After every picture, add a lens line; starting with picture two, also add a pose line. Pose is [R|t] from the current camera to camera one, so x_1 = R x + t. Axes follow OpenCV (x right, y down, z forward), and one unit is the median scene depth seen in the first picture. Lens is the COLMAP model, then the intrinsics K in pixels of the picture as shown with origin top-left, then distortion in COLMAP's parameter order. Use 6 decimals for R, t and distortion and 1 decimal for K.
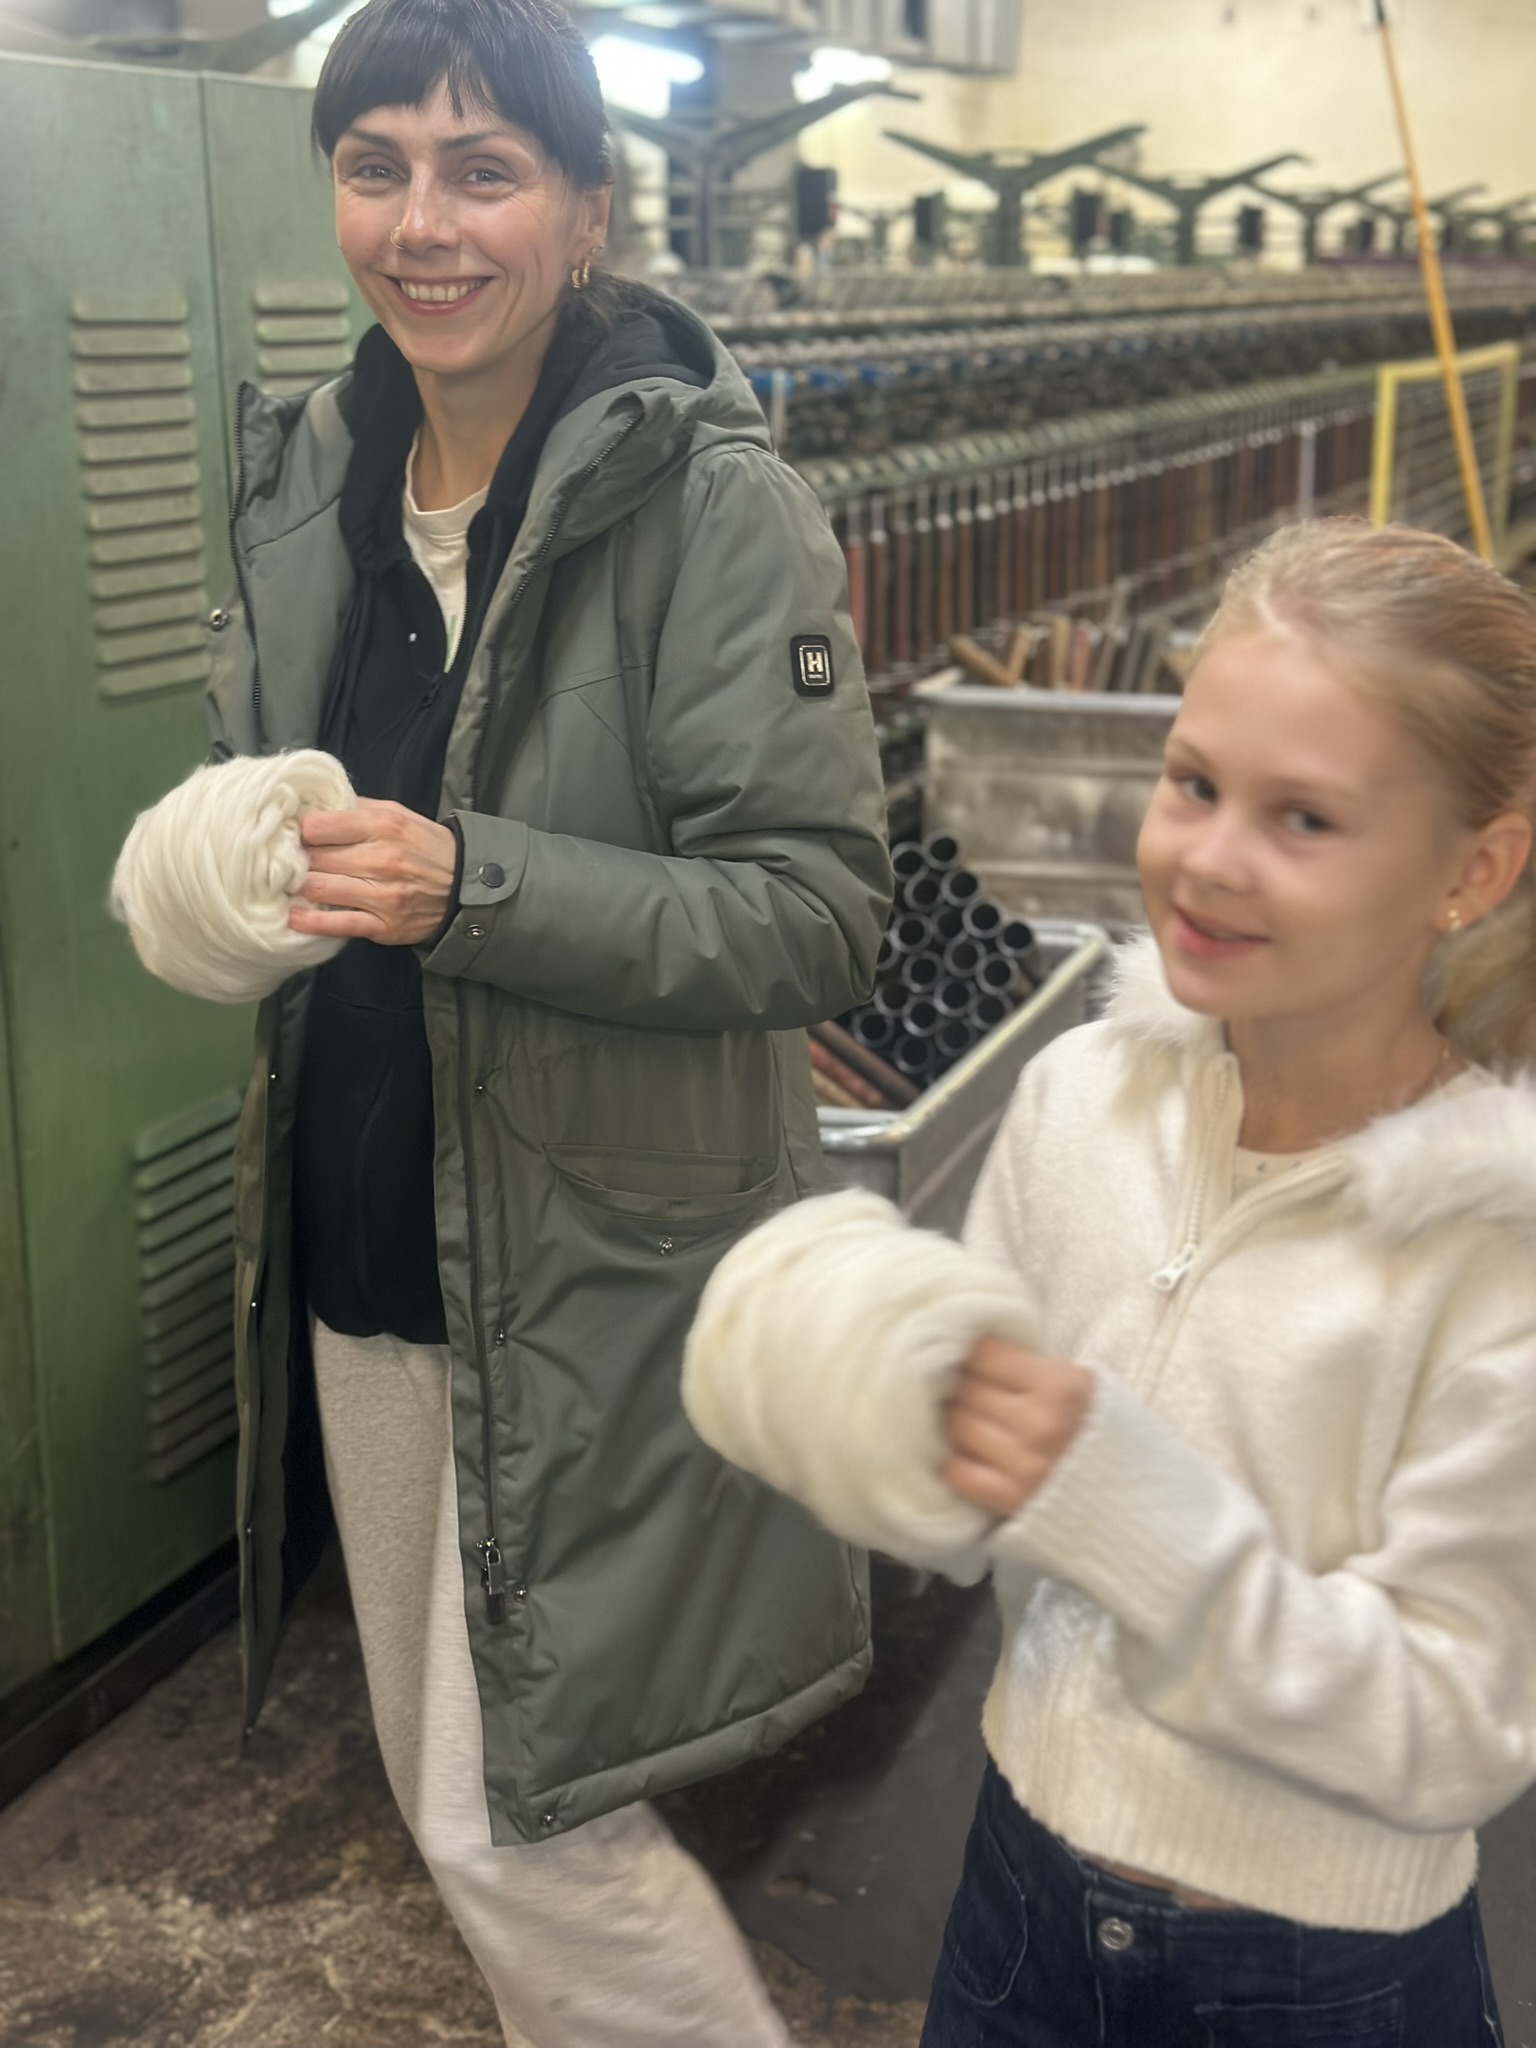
lens RADIAL K [[2839.3, 0, 849.4], [0, 2839.3, 1033.2], [0, 0, 1]] dist [0.086419, -0.065381]
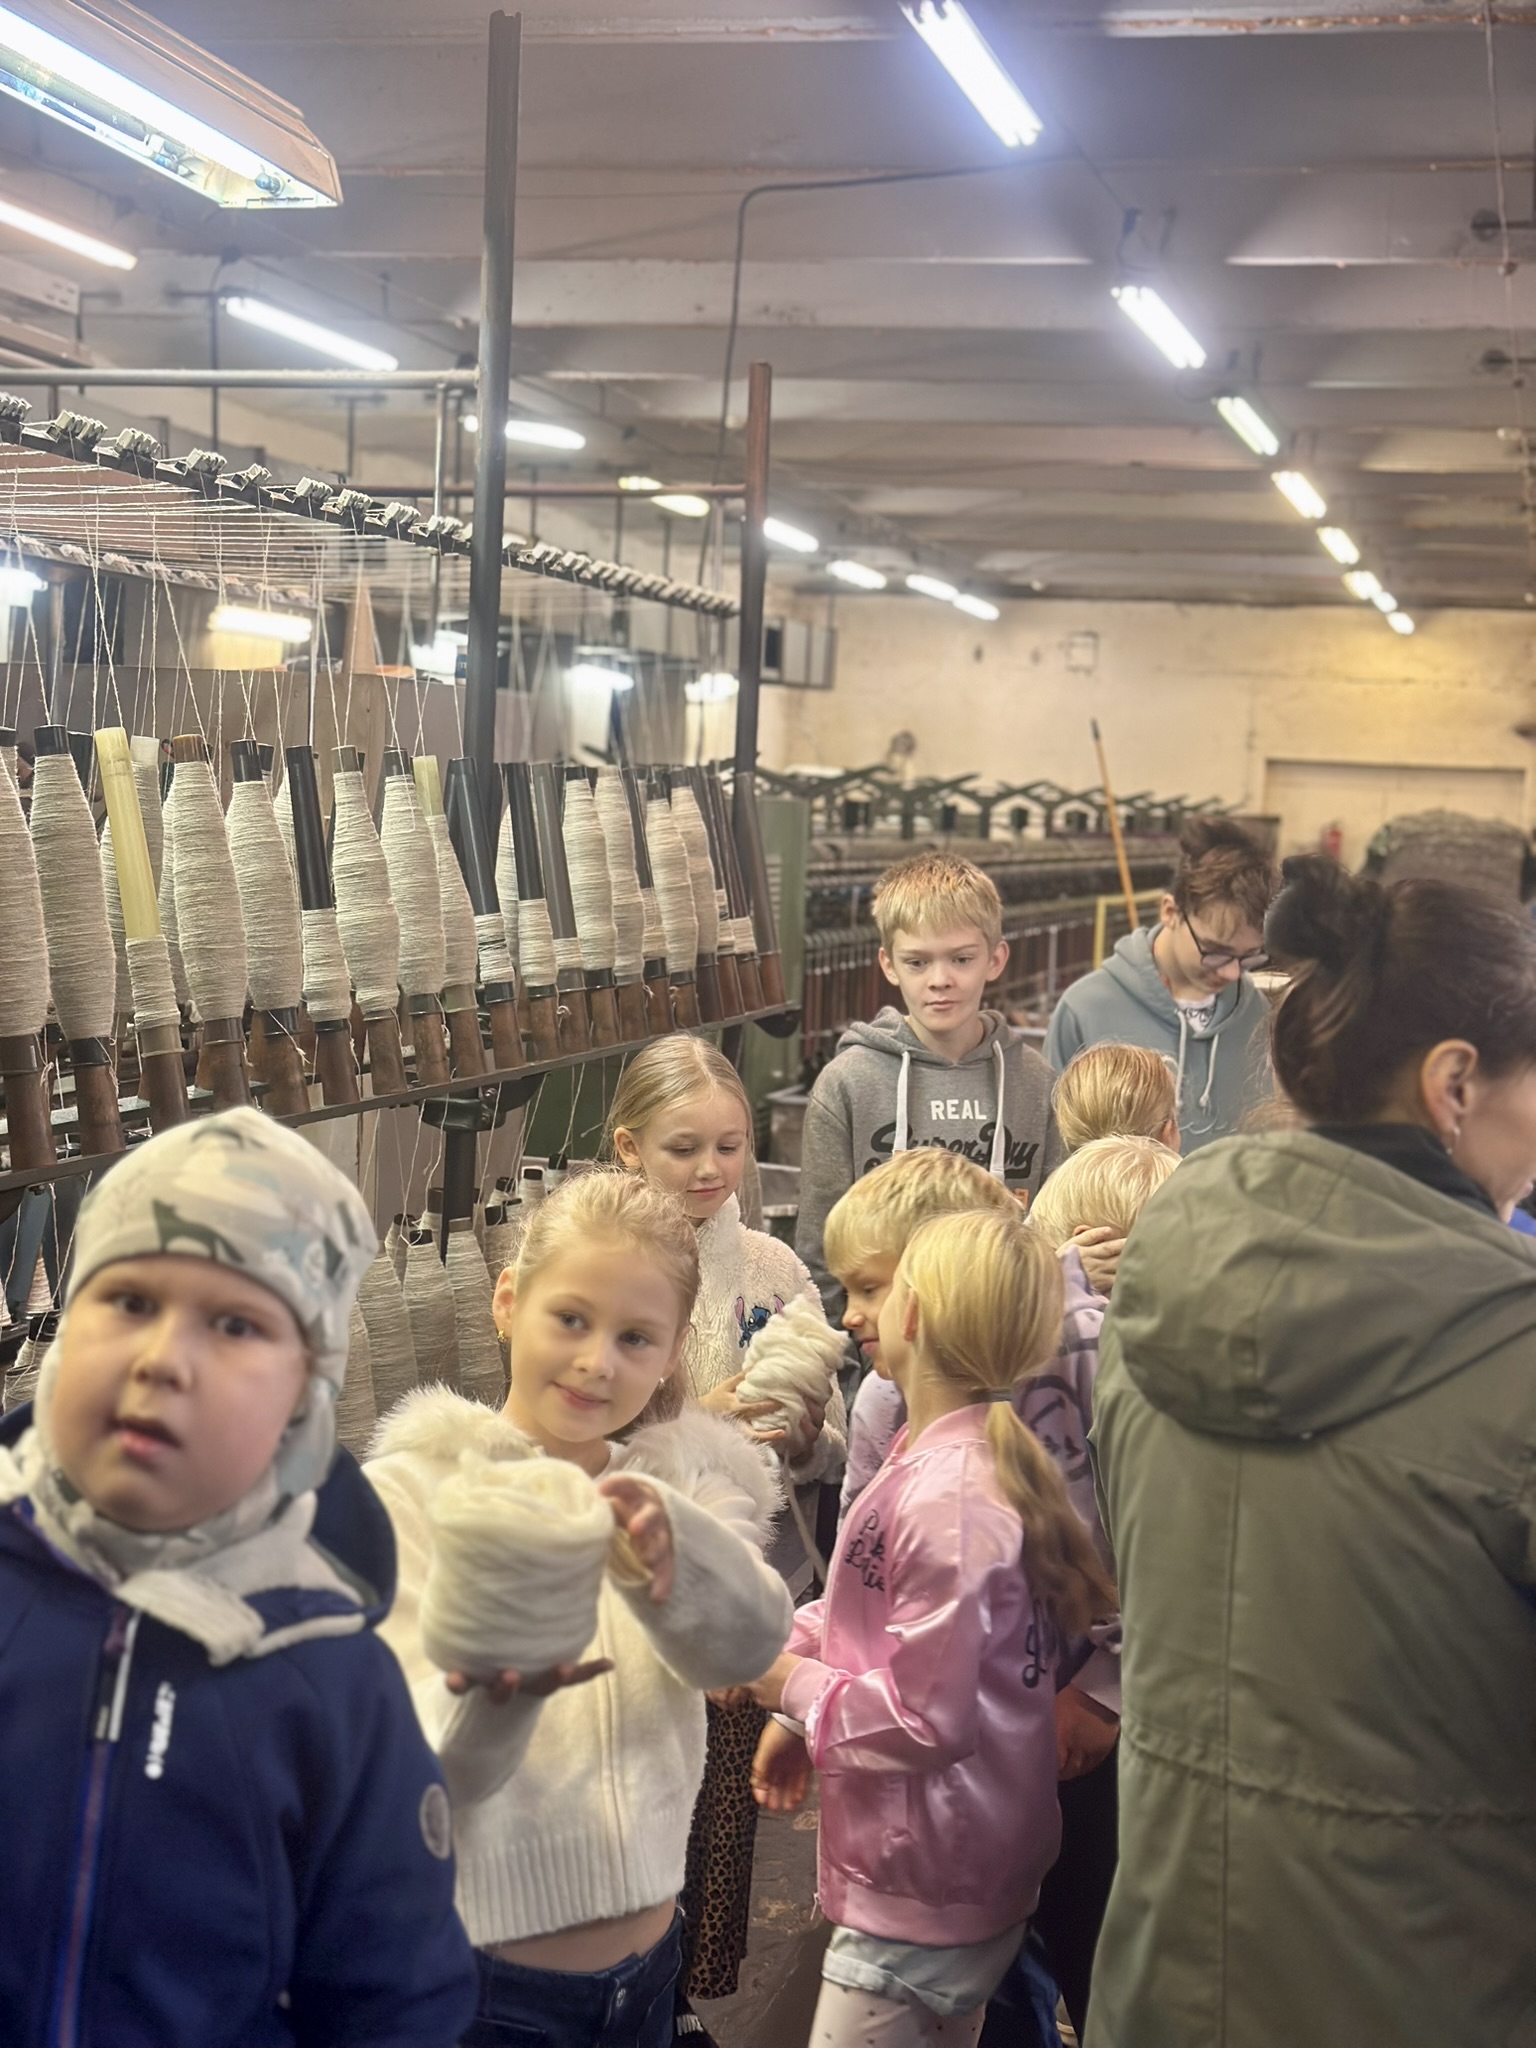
lens RADIAL K [[2839.3, 0, 849.4], [0, 2839.3, 1033.2], [0, 0, 1]] dist [0.086419, -0.065381]
pose [[0.993929, 0.036964, 0.103633, -0.150389], [-0.018174, 0.984096, -0.176705, 0.171273], [-0.108516, 0.173749, 0.978793, -0.726090]]
